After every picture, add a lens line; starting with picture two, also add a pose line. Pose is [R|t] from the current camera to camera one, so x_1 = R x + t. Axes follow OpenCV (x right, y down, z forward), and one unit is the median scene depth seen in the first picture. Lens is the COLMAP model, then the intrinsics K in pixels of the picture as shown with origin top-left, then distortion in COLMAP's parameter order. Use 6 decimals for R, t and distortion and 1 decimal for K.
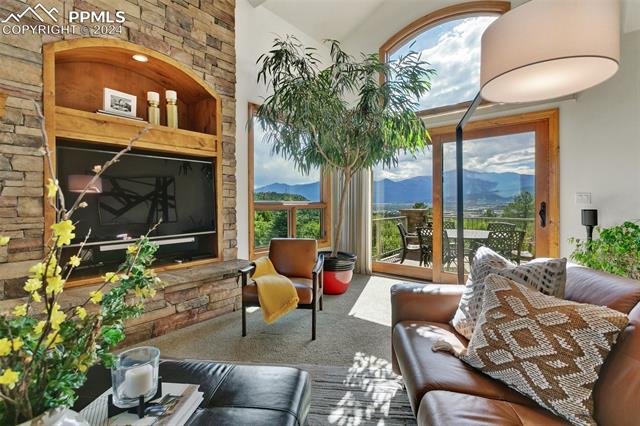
lens RADIAL K [[303.3, 0, 316.6], [0, 303.3, 202.9], [0, 0, 1]] dist [0.001220, 0.000163]
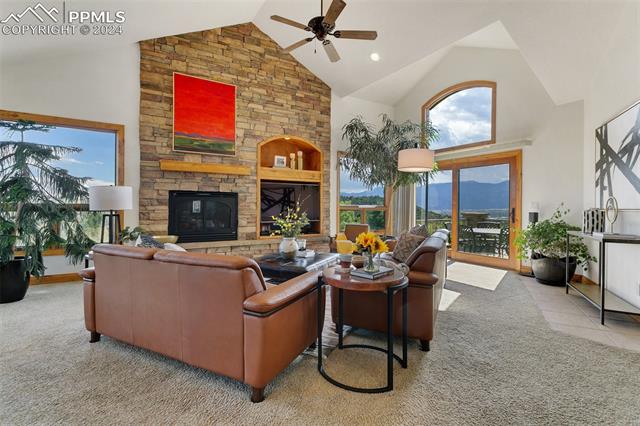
lens RADIAL K [[301.9, 0, 317.3], [0, 301.9, 206.5], [0, 0, 1]] dist [0.000953, 0.000301]
pose [[0.945156, 0.013782, -0.326329, 0.287484], [-0.013403, 0.999904, 0.003409, -0.000771], [0.326345, 0.001151, 0.945250, -0.842038]]
